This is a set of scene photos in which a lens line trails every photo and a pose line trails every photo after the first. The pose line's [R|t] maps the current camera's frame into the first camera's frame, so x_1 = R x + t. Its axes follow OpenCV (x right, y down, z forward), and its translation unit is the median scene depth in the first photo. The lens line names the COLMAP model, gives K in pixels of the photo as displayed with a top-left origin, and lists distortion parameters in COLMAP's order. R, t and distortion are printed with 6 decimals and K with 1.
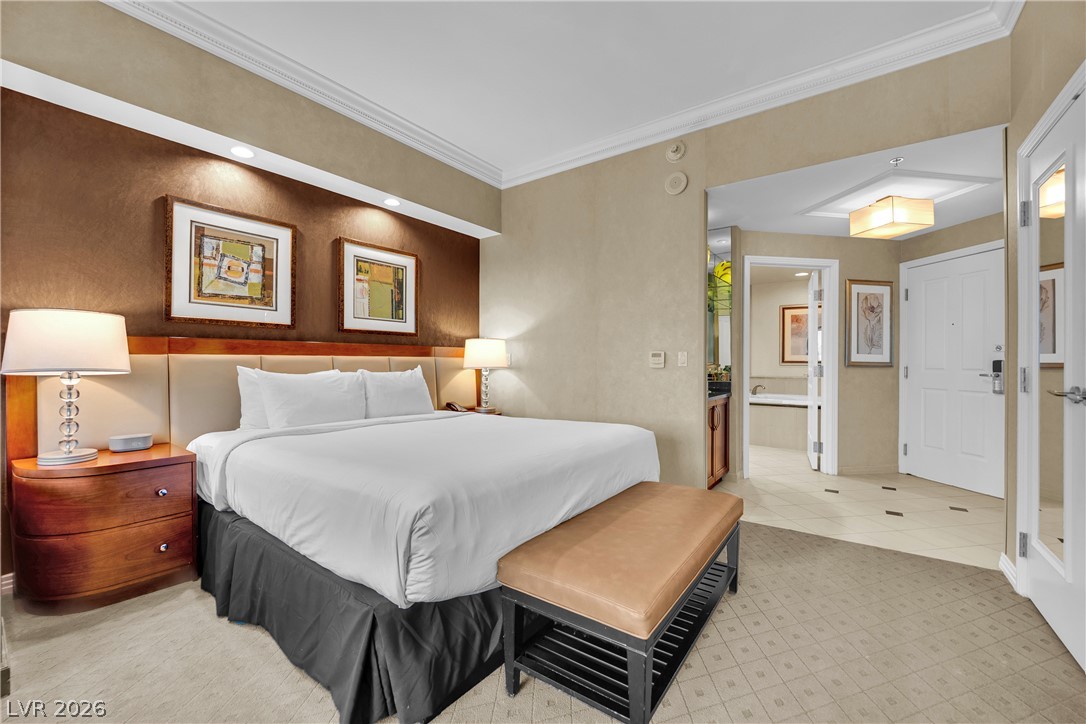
lens RADIAL K [[446.0, 0, 541.4], [0, 446.0, 360.4], [0, 0, 1]] dist [-0.017539, 0.000070]
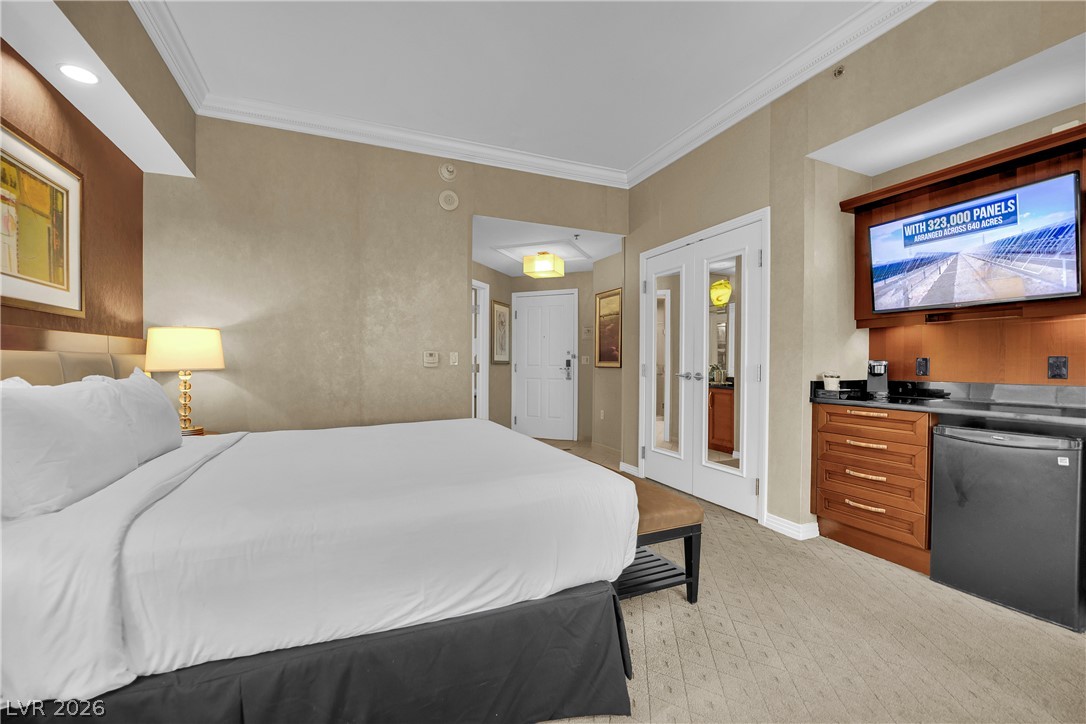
lens RADIAL K [[446.0, 0, 545.7], [0, 446.0, 366.0], [0, 0, 1]] dist [-0.017539, 0.000070]
pose [[0.495698, -0.010385, 0.868433, -0.476272], [-0.006198, 0.999861, 0.015495, -0.002854], [-0.868473, -0.013063, 0.495565, 0.201418]]
